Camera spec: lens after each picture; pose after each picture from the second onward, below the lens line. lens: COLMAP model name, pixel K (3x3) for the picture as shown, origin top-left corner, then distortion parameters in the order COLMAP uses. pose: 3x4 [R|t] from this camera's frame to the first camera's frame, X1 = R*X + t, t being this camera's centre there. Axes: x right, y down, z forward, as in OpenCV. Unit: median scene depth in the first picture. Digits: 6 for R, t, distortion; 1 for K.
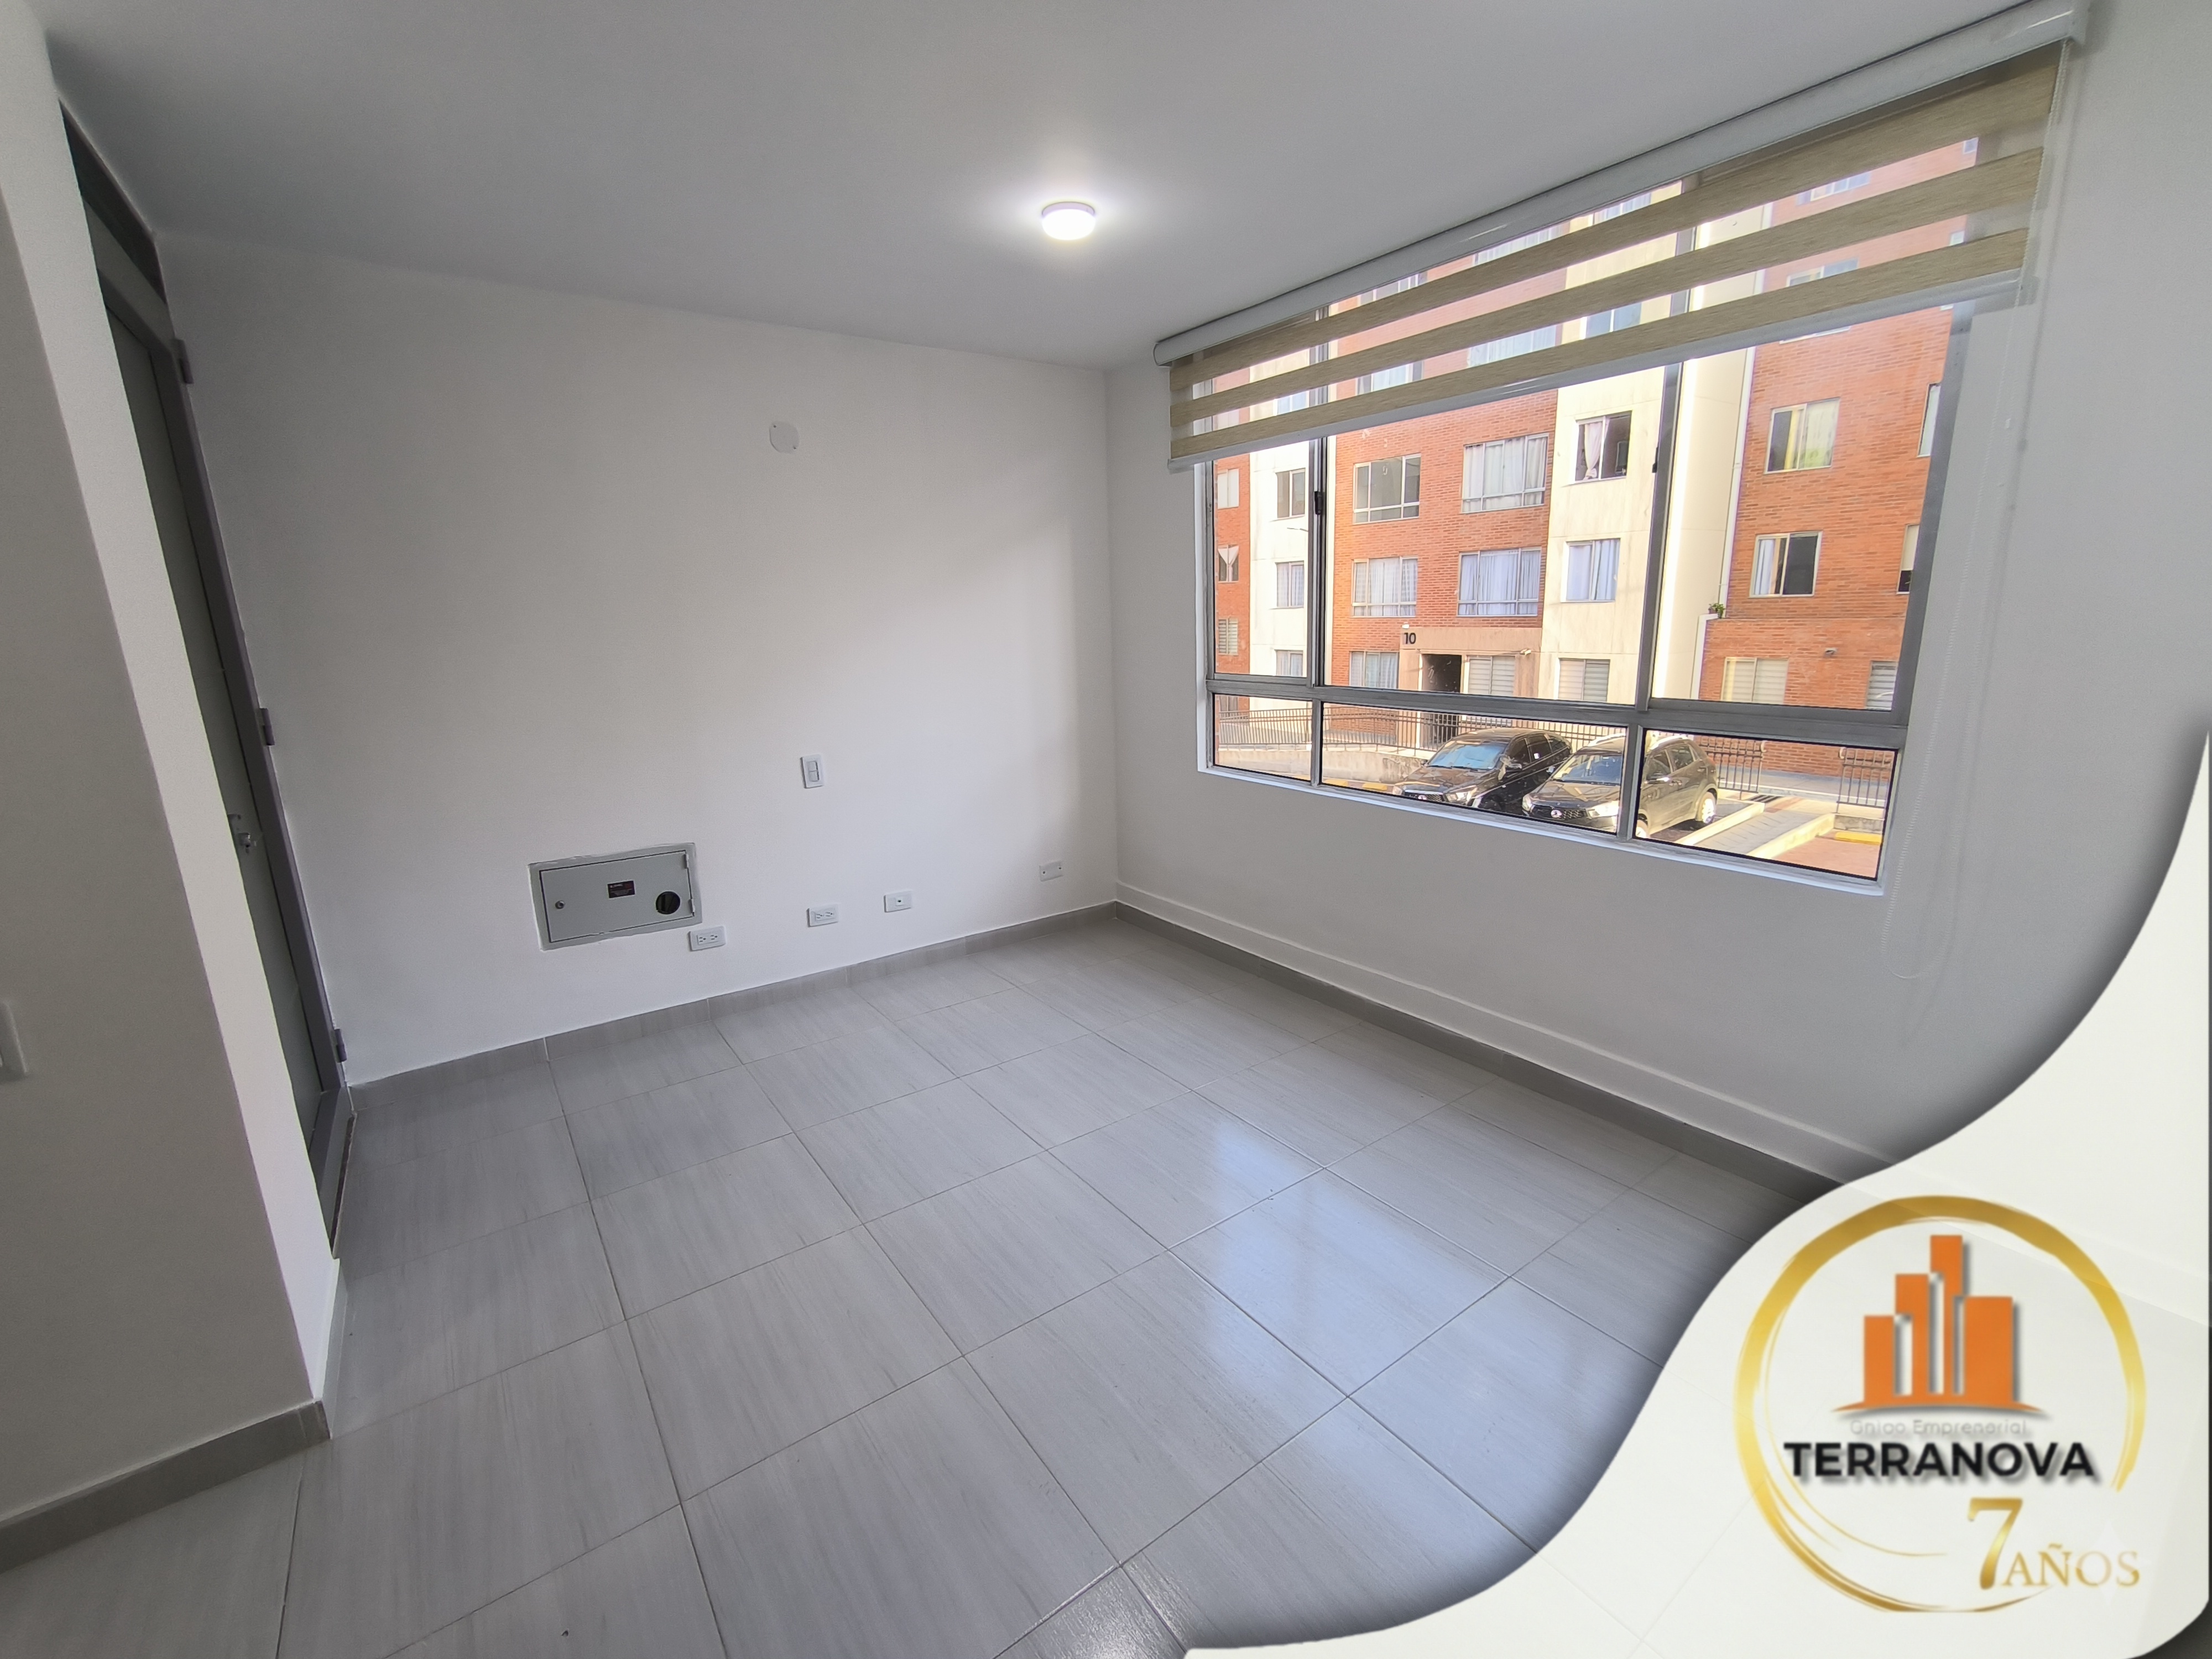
lens RADIAL K [[947.5, 0, 1110.3], [0, 947.5, 830.3], [0, 0, 1]] dist [-0.003770, 0.003366]
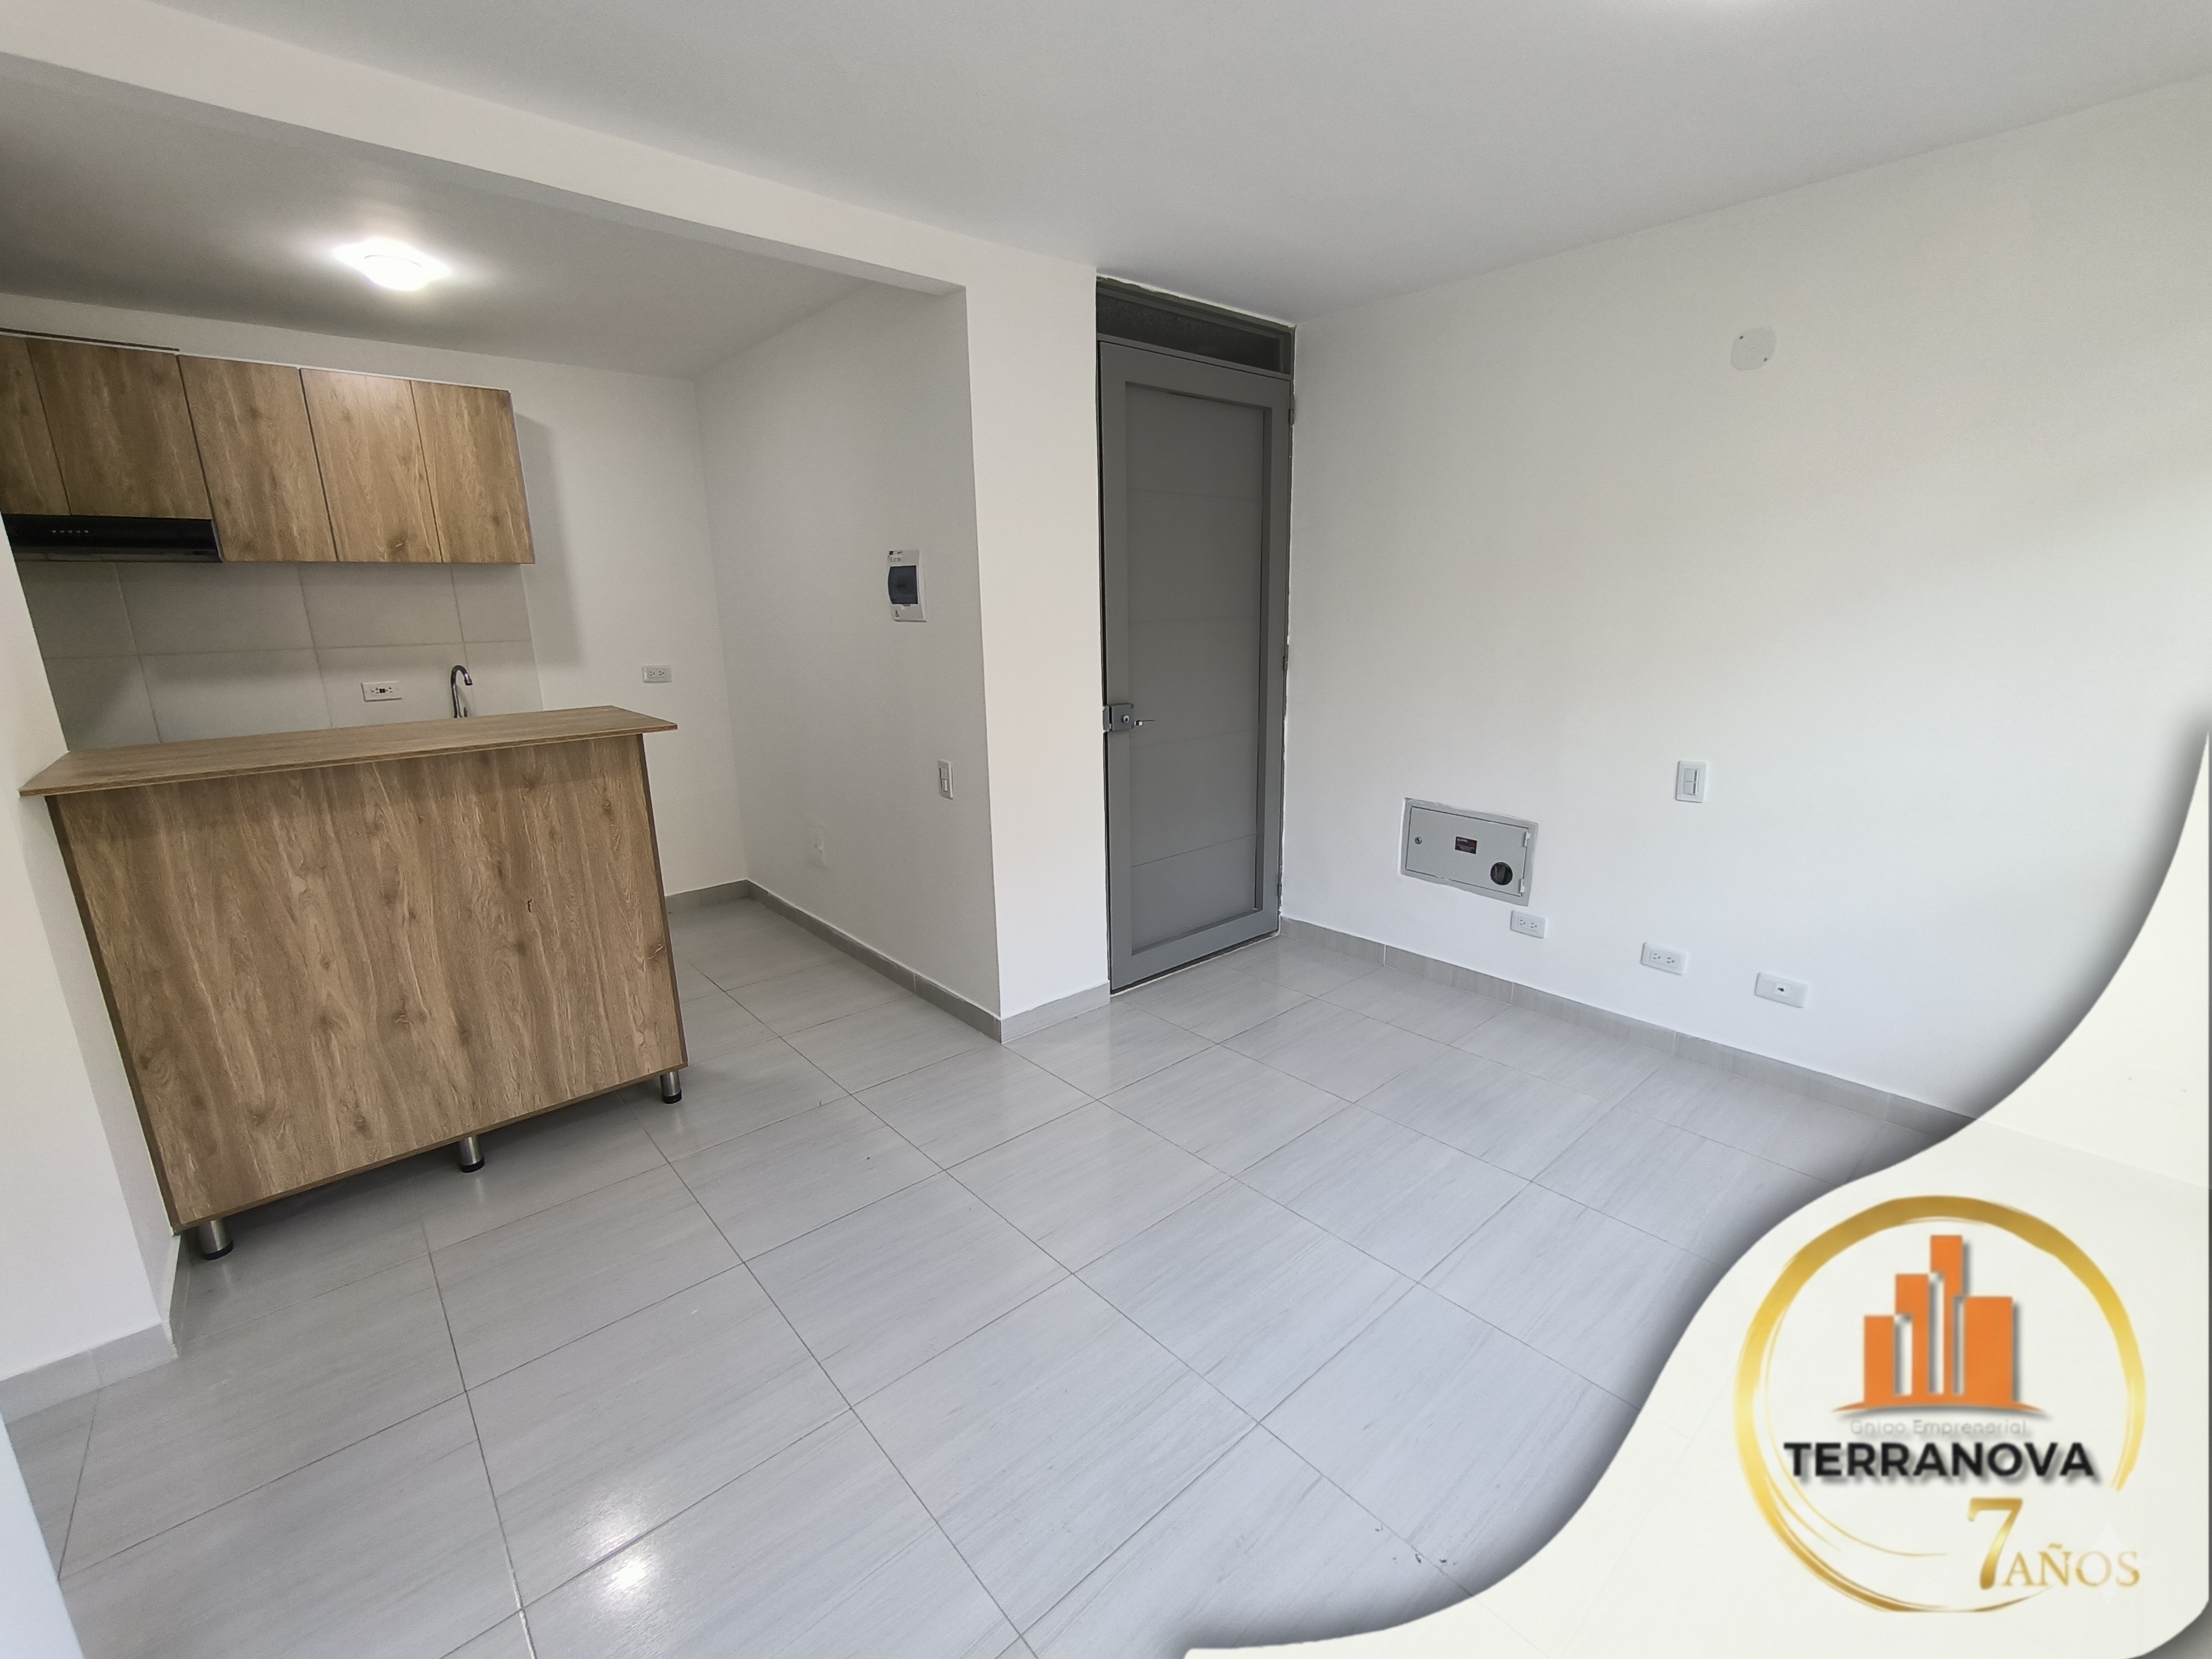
lens RADIAL K [[947.5, 0, 1103.6], [0, 947.5, 830.5], [0, 0, 1]] dist [-0.003770, 0.003366]
pose [[0.099465, 0.265622, -0.958932, 0.437584], [-0.213335, 0.946994, 0.240188, -0.117177], [0.971903, 0.180683, 0.150859, 0.440639]]
